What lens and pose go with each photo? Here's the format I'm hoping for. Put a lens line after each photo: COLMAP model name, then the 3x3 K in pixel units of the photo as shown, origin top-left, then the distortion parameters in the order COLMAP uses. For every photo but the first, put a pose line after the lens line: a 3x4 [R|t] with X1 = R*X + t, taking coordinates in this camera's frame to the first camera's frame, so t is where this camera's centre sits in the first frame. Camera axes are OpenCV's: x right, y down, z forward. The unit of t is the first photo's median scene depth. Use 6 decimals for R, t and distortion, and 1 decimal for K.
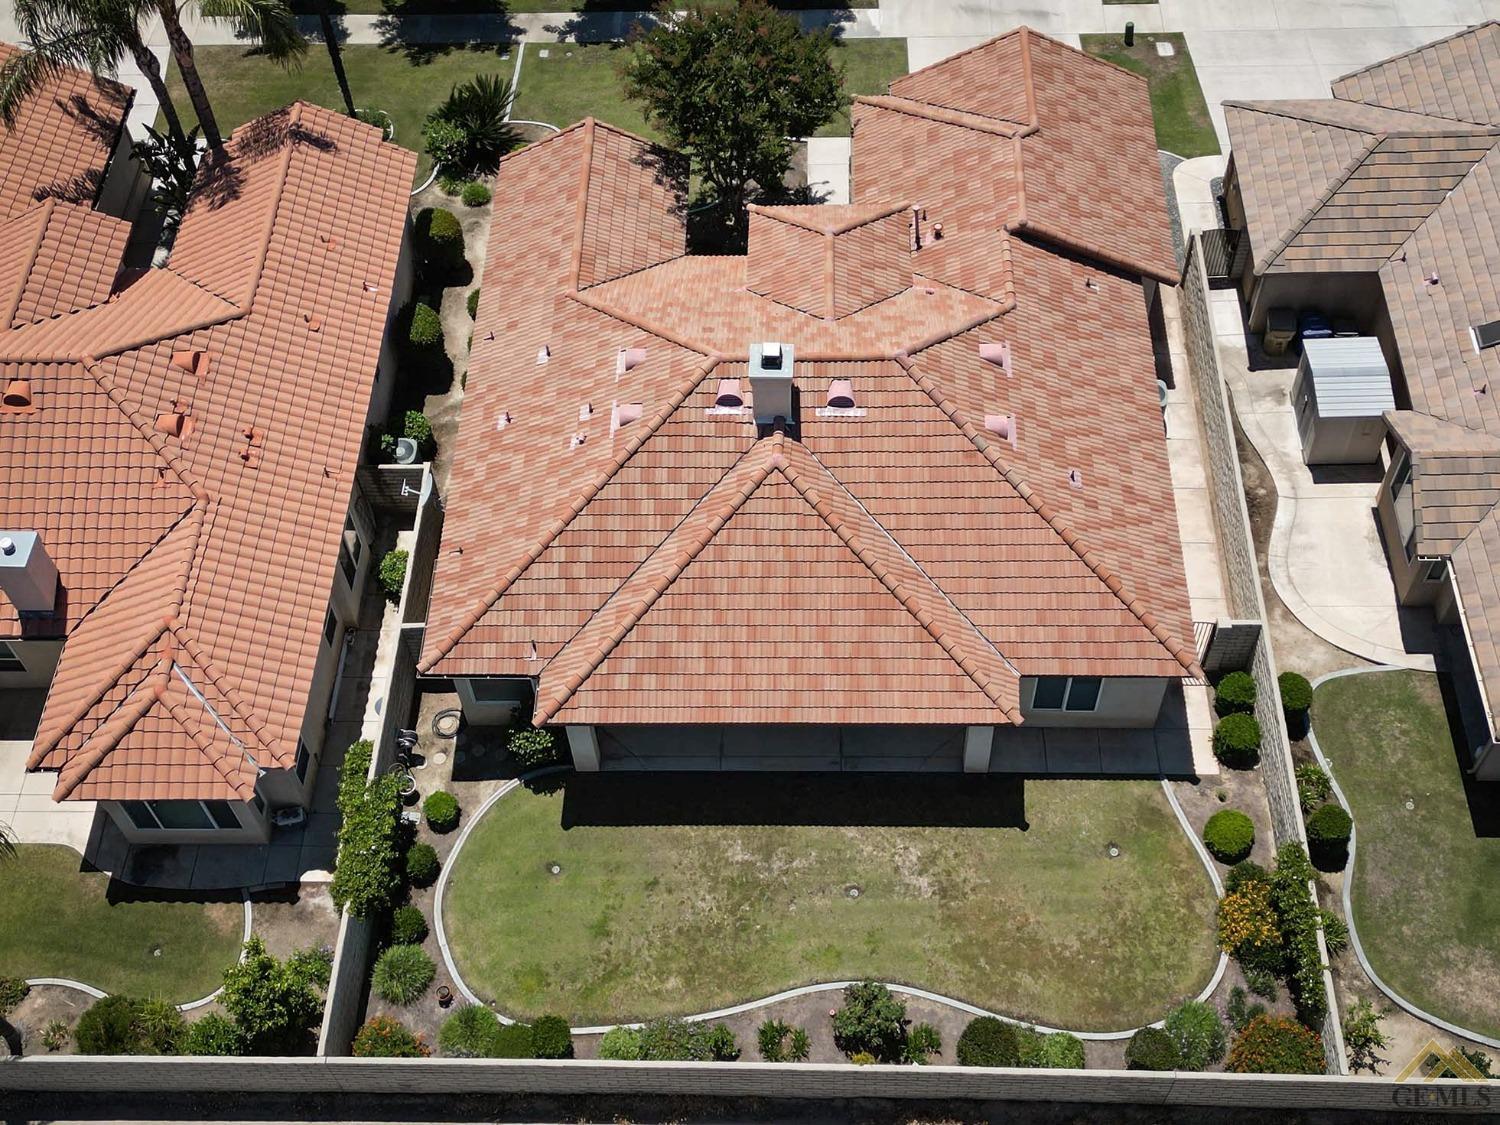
lens RADIAL K [[1750.3, 0, 754.7], [0, 1750.3, 579.3], [0, 0, 1]] dist [0.153754, -0.357104]
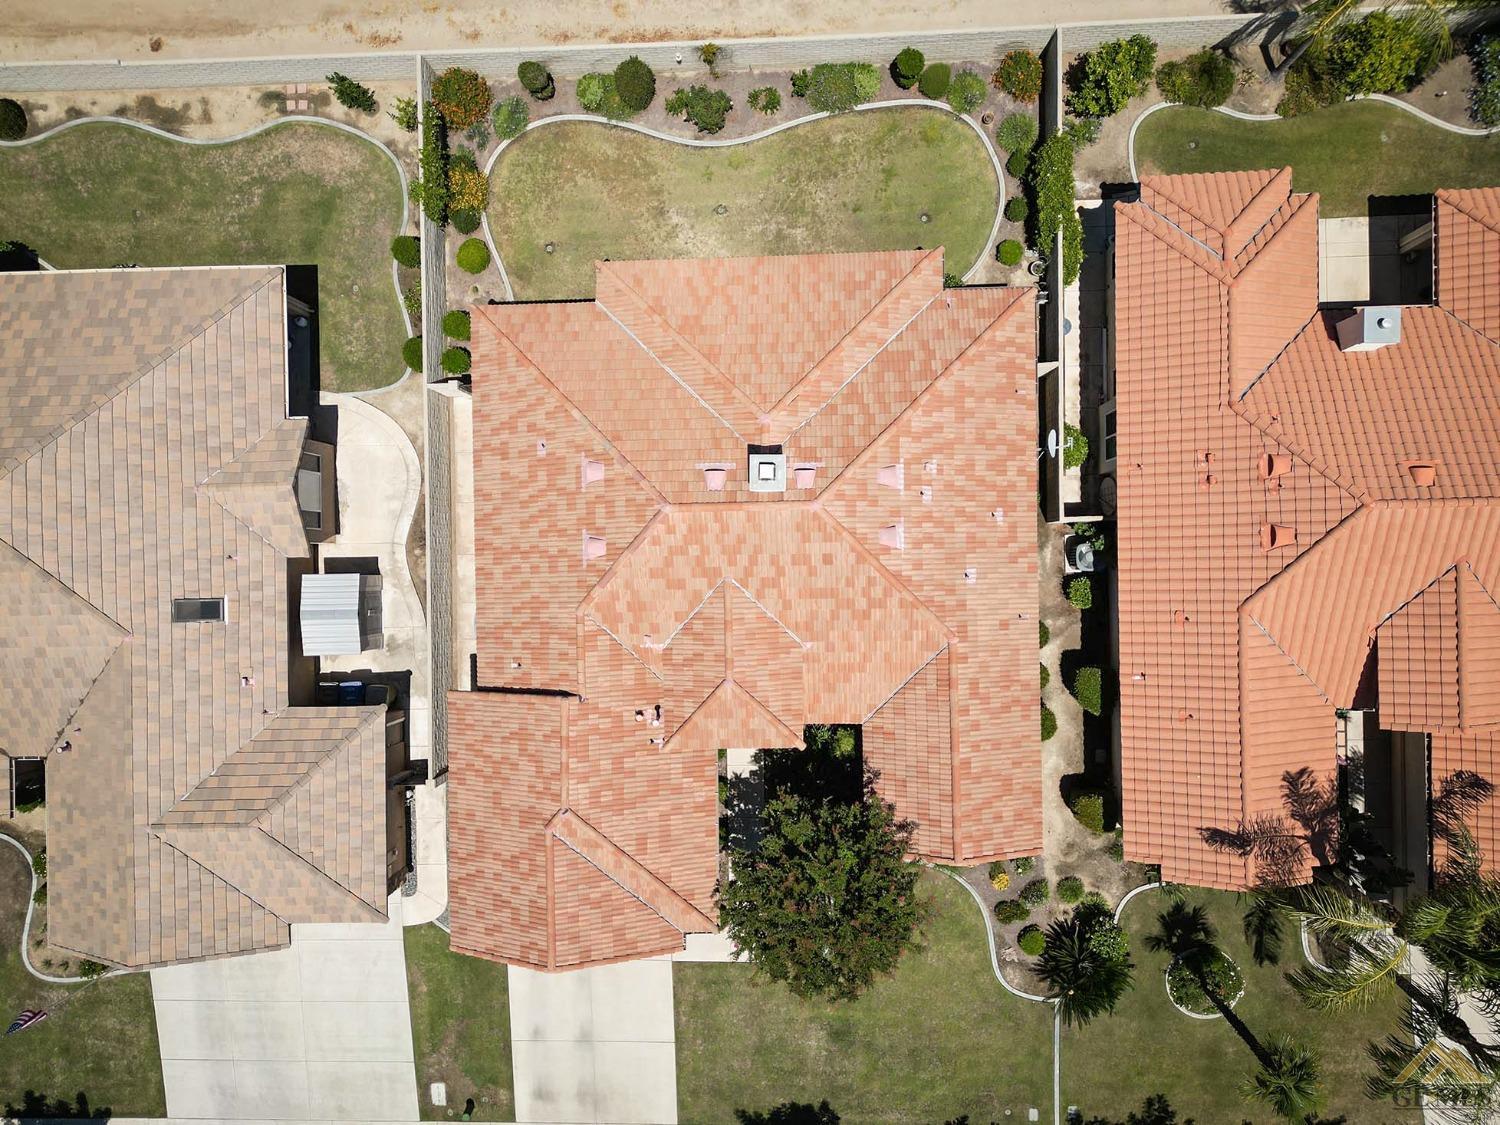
lens RADIAL K [[1097.2, 0, 752.5], [0, 1097.2, 557.5], [0, 0, 1]] dist [0.067439, -0.047762]
pose [[-0.994089, 0.039889, 0.100972, -0.052913], [0.027197, -0.808903, 0.587312, -0.604274], [0.105104, 0.586587, 0.803037, 0.413471]]
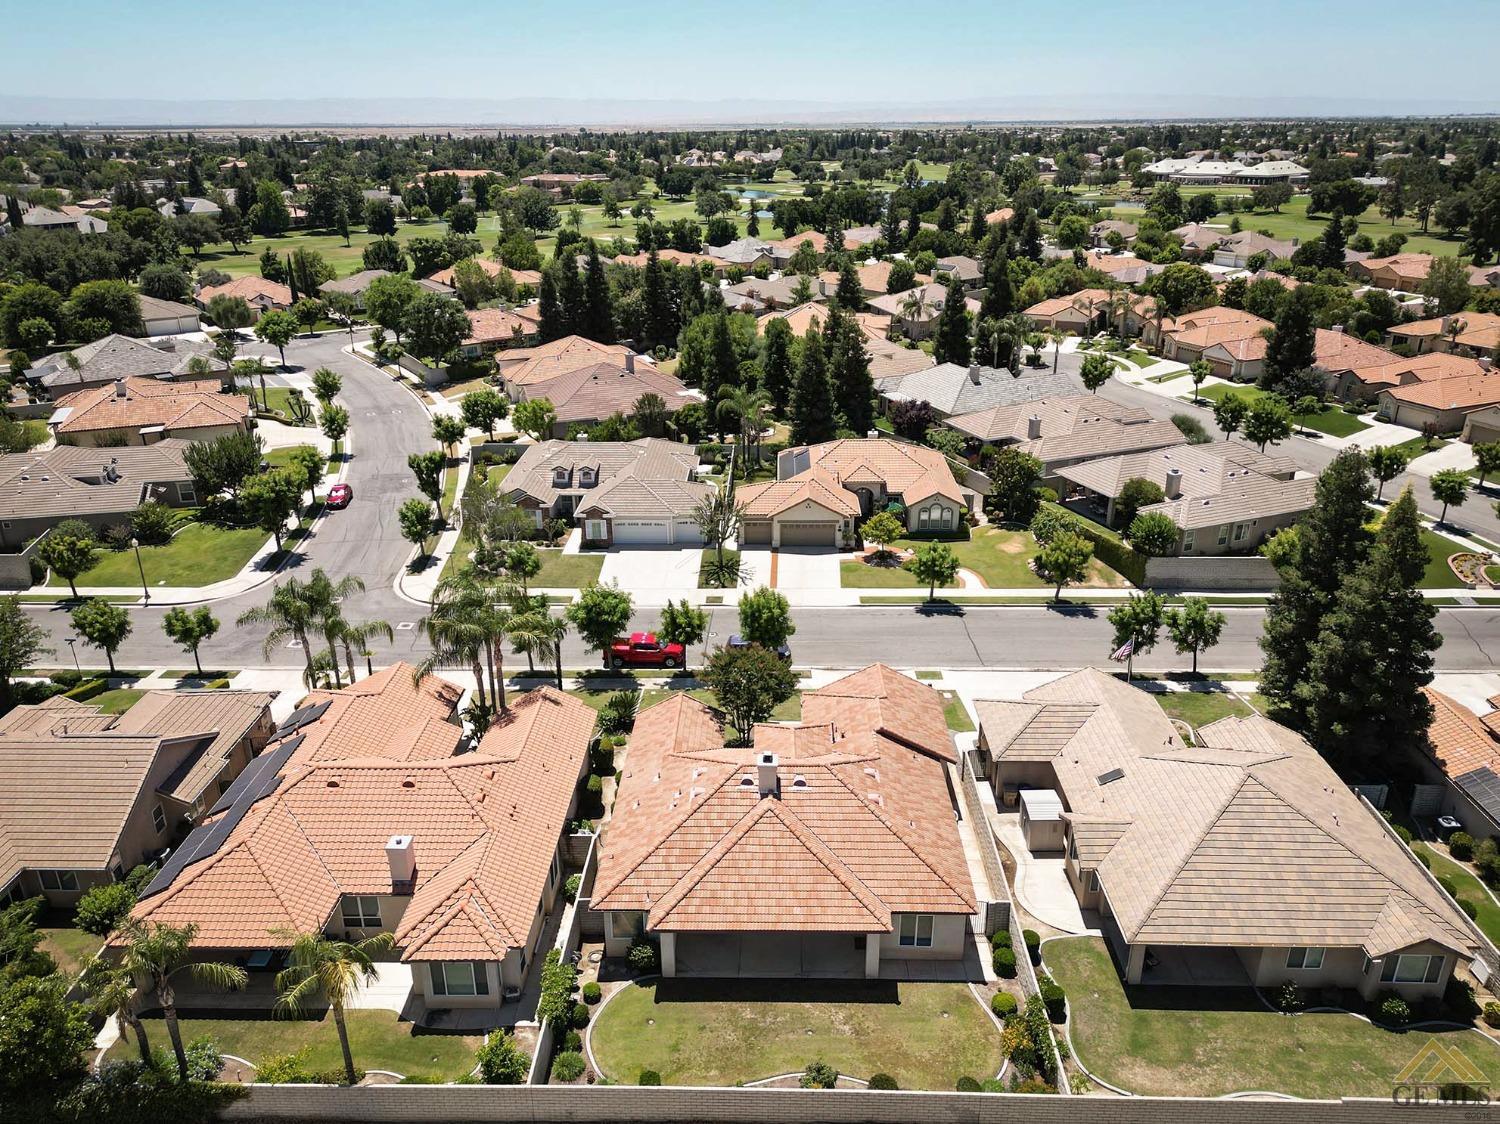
lens RADIAL K [[1097.2, 0, 752.5], [0, 1097.2, 557.0], [0, 0, 1]] dist [0.067439, -0.047762]
pose [[0.999656, 0.023112, 0.012367, -0.030714], [-0.012854, 0.843375, -0.537171, 0.381179], [-0.022845, 0.536828, 0.843383, -0.267855]]
